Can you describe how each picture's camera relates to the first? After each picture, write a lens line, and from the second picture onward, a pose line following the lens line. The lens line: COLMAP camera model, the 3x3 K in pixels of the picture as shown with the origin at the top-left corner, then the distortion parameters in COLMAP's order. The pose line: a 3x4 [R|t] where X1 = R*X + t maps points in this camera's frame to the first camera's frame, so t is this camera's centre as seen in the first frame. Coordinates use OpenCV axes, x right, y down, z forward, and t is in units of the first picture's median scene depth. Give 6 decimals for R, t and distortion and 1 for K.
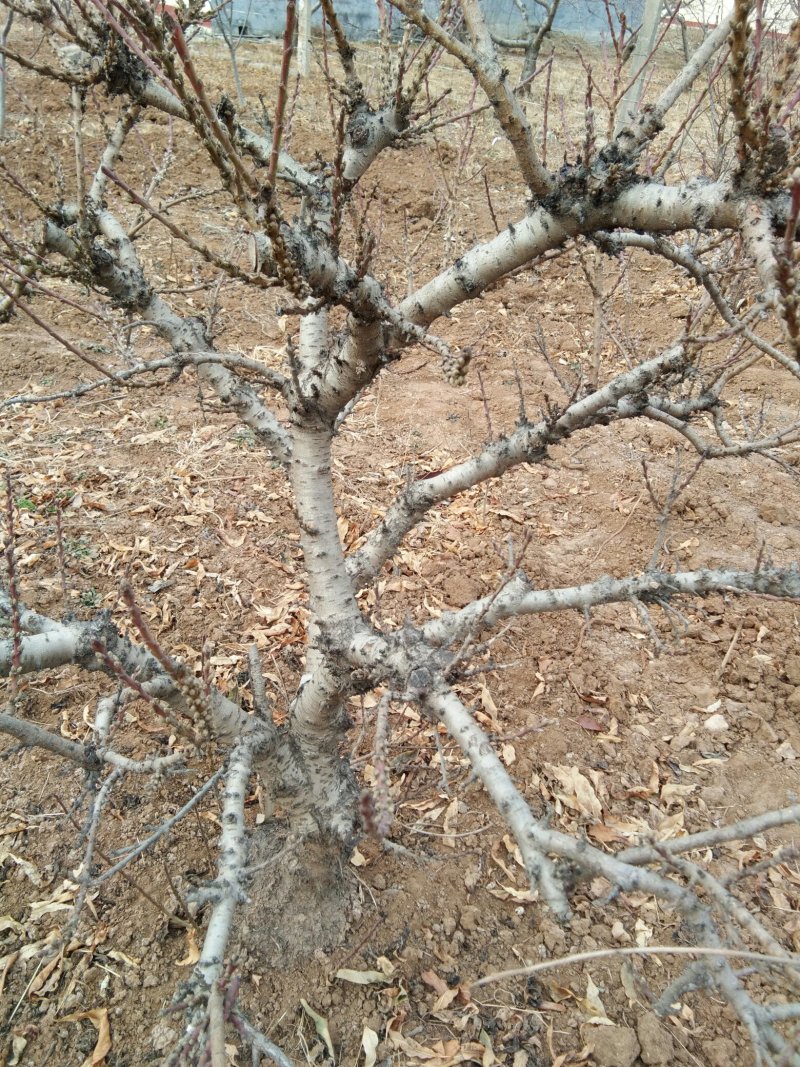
lens RADIAL K [[824.7, 0, 400.0], [0, 824.7, 533.5], [0, 0, 1]] dist [0.112903, -0.154145]
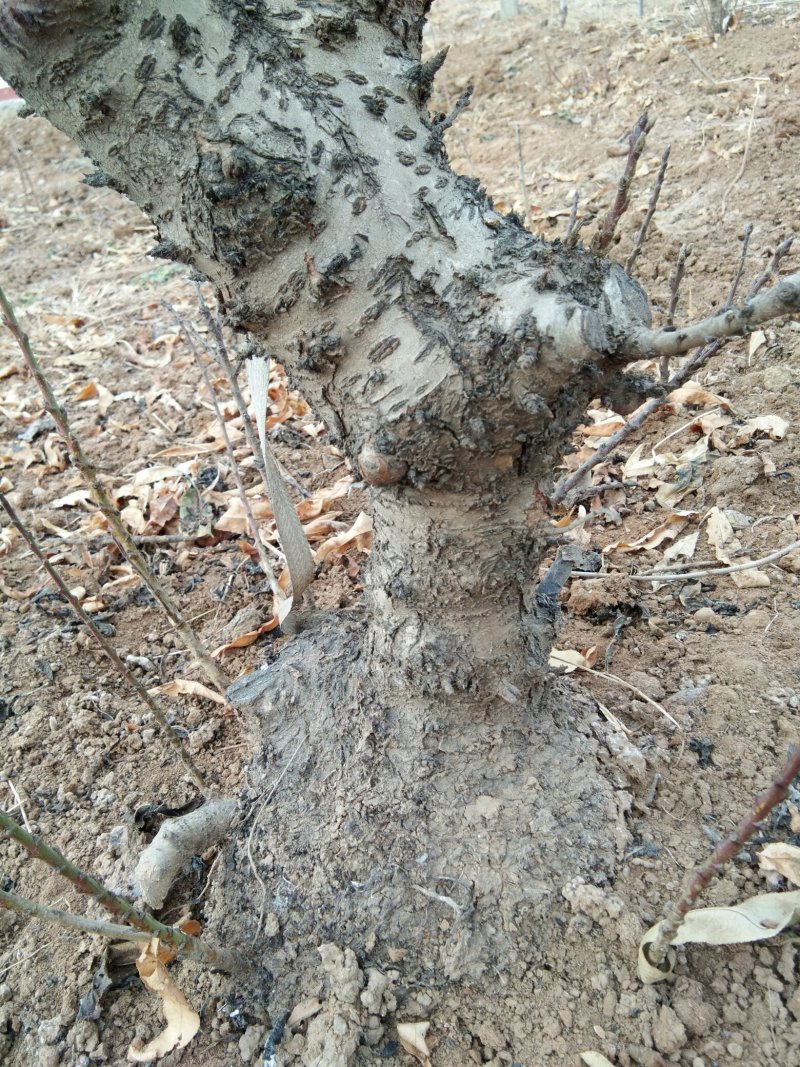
lens RADIAL K [[837.0, 0, 400.0], [0, 837.0, 533.5], [0, 0, 1]] dist [0.106329, -0.150633]
pose [[0.946788, -0.321650, -0.011559, -0.111896], [0.321265, 0.946614, -0.026662, 0.357685], [0.019518, 0.021530, 0.999578, 0.675372]]
